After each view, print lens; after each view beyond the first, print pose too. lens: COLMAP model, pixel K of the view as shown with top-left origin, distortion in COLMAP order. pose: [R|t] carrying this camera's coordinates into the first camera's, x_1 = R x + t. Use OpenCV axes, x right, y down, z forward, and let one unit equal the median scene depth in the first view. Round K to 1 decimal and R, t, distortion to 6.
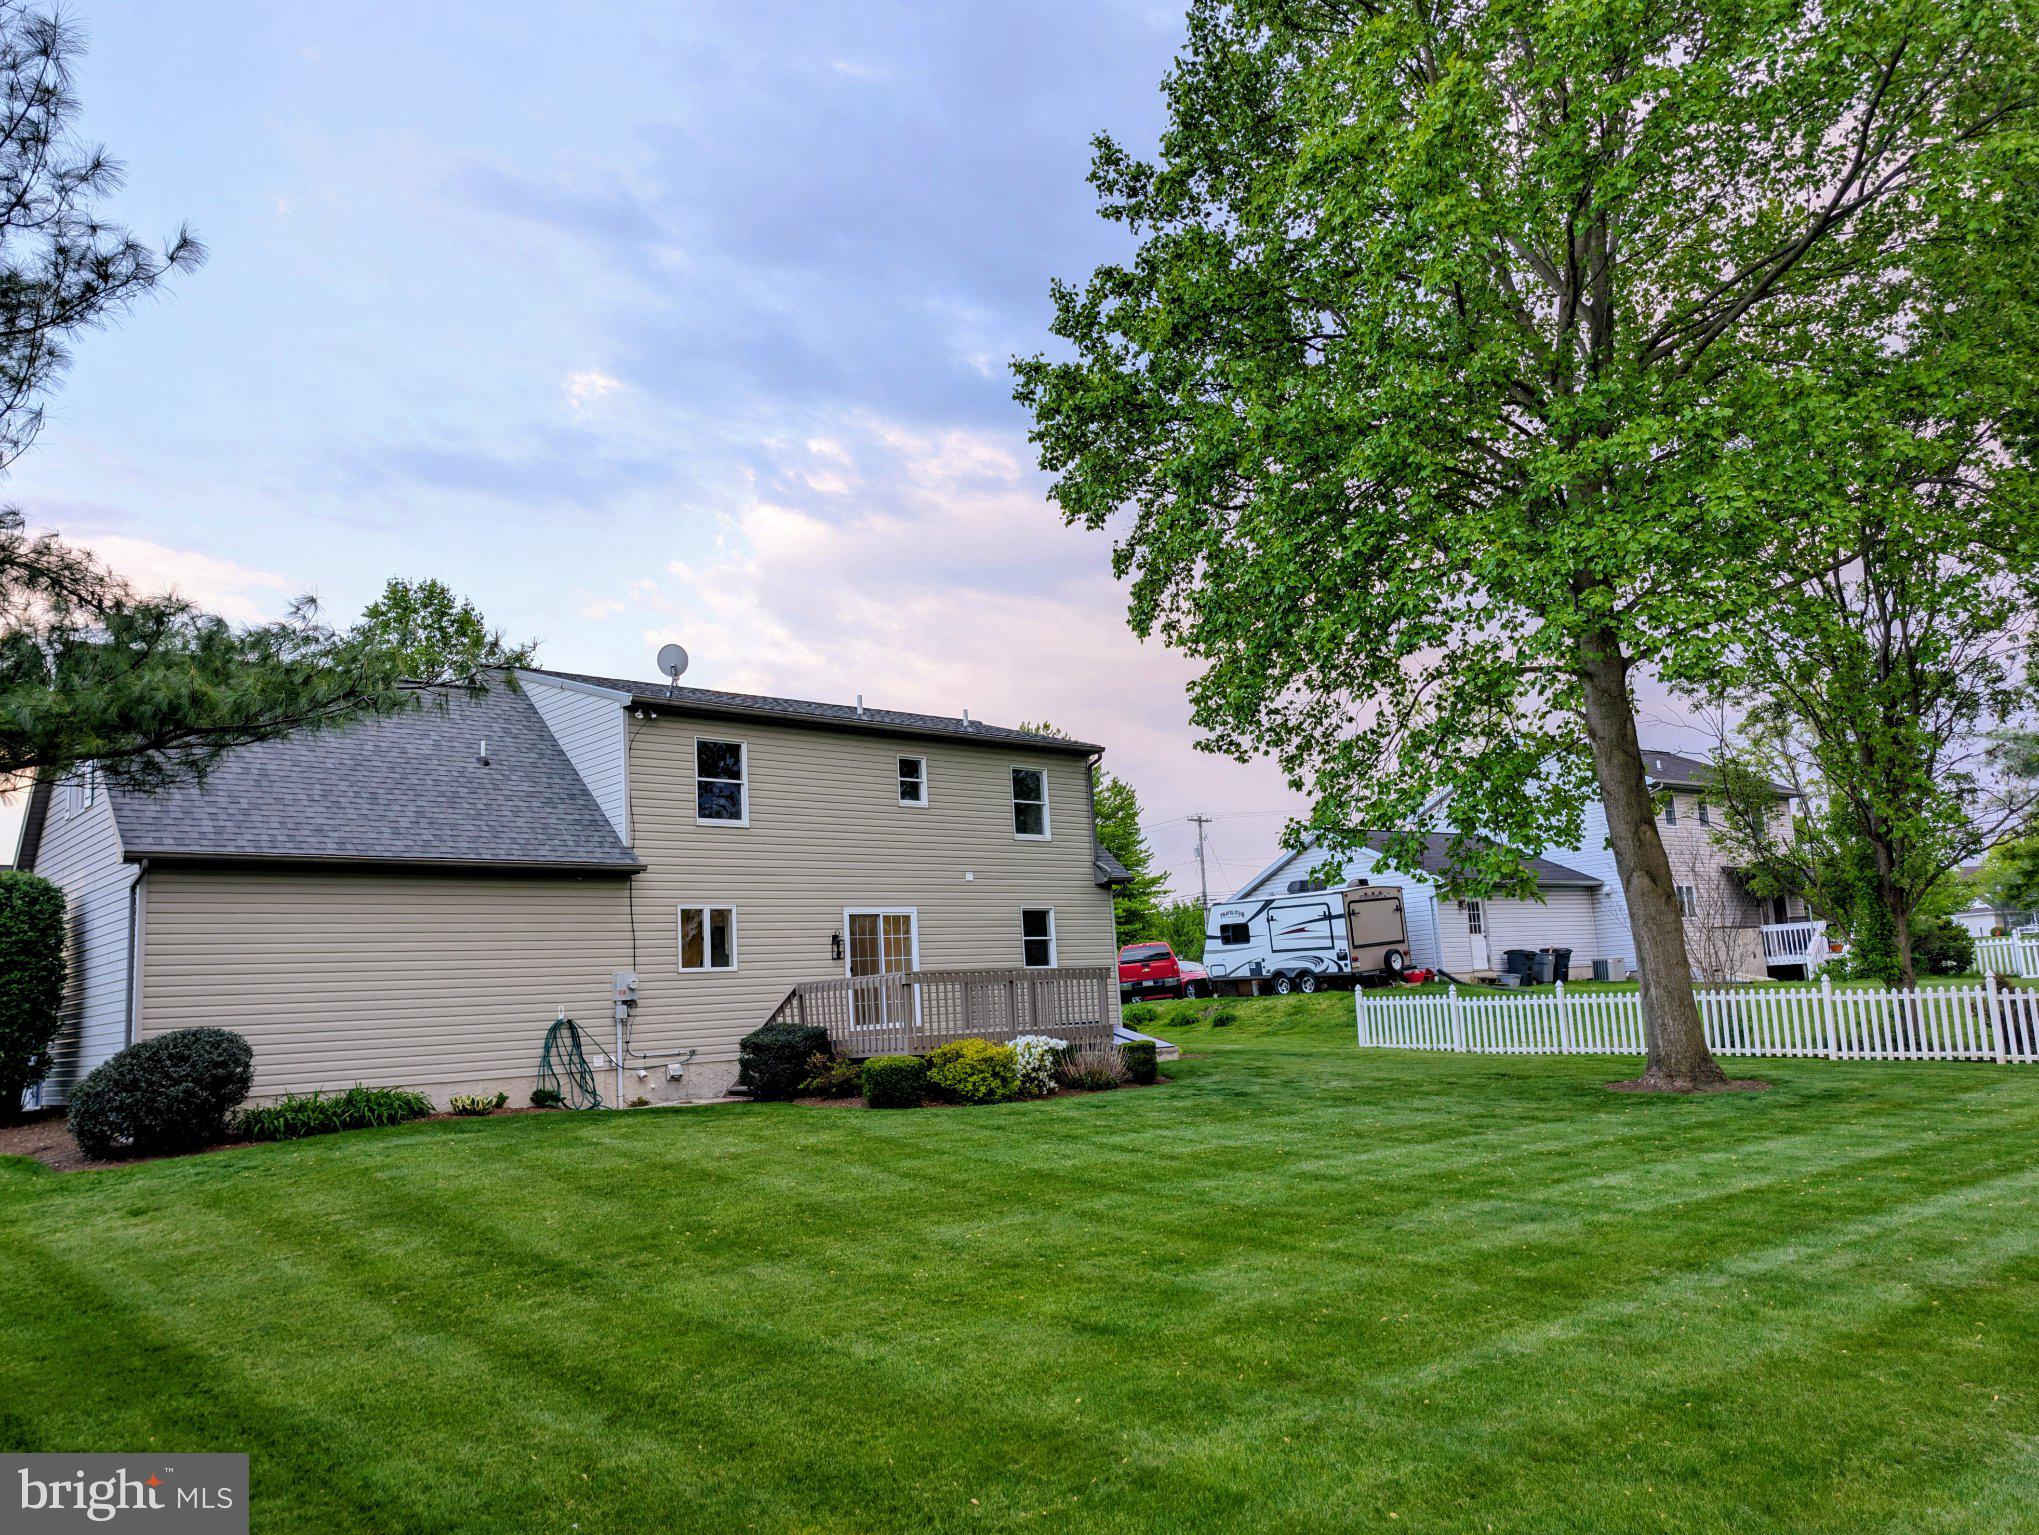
lens RADIAL K [[1468.0, 0, 1019.5], [0, 1468.0, 767.5], [0, 0, 1]] dist [0.002273, -0.002921]
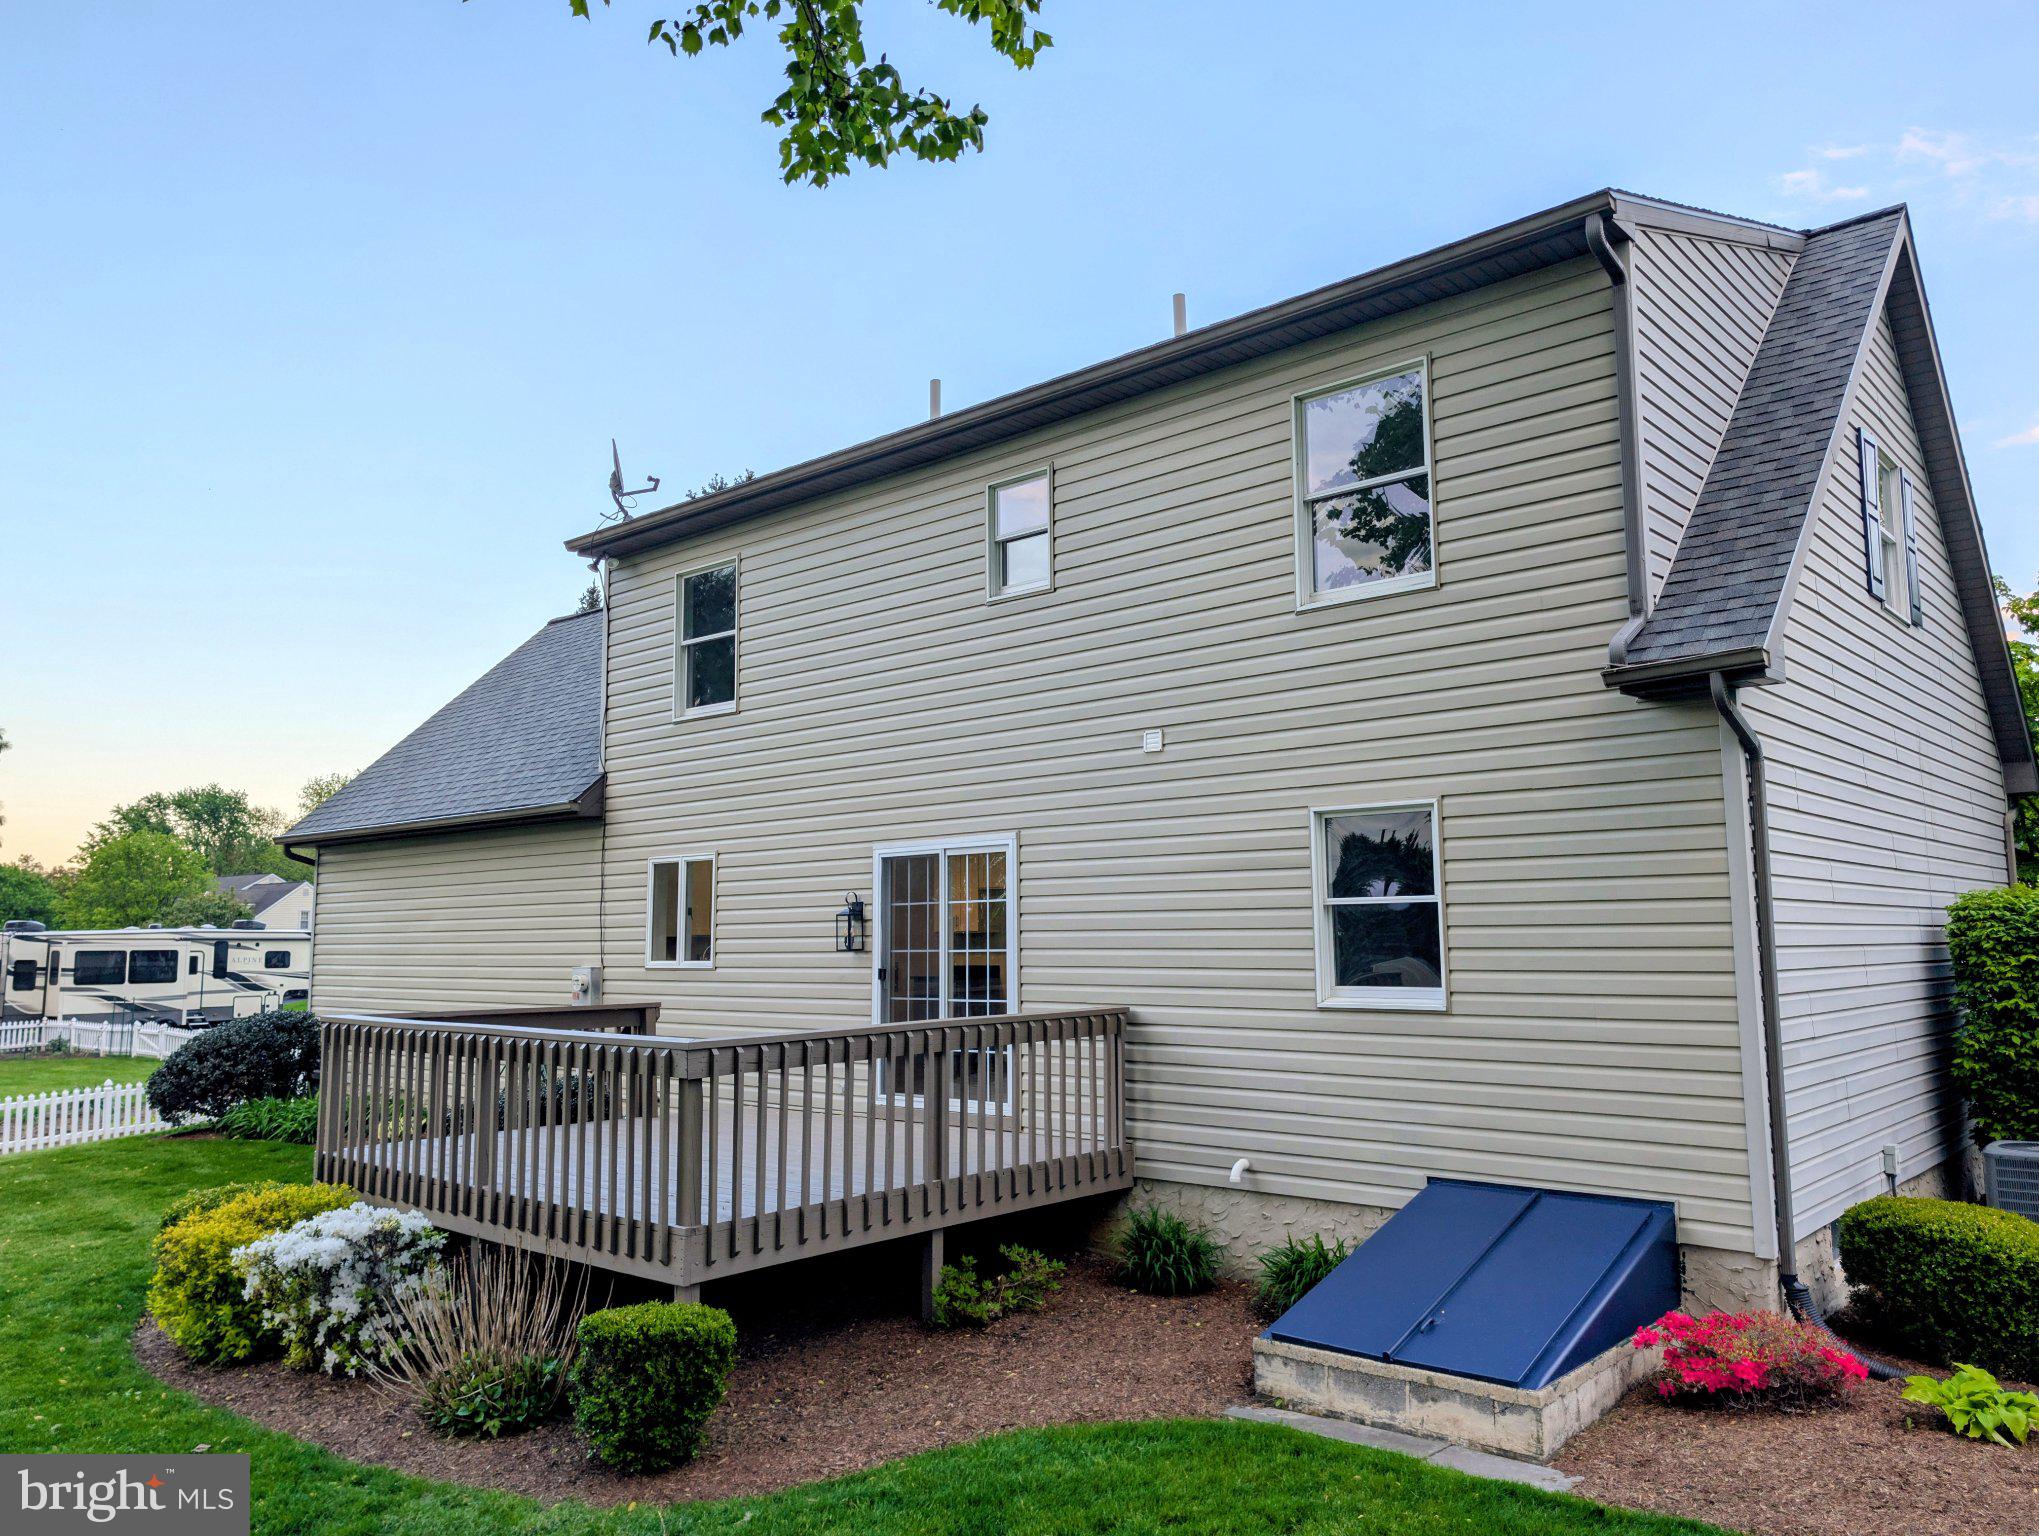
lens RADIAL K [[1468.0, 0, 1019.5], [0, 1468.0, 768.0], [0, 0, 1]] dist [0.002273, -0.002921]
pose [[0.121135, -0.051902, -0.991278, 0.373773], [0.173581, 0.984352, -0.030327, 0.095846], [0.977341, -0.168394, 0.128249, 1.013207]]
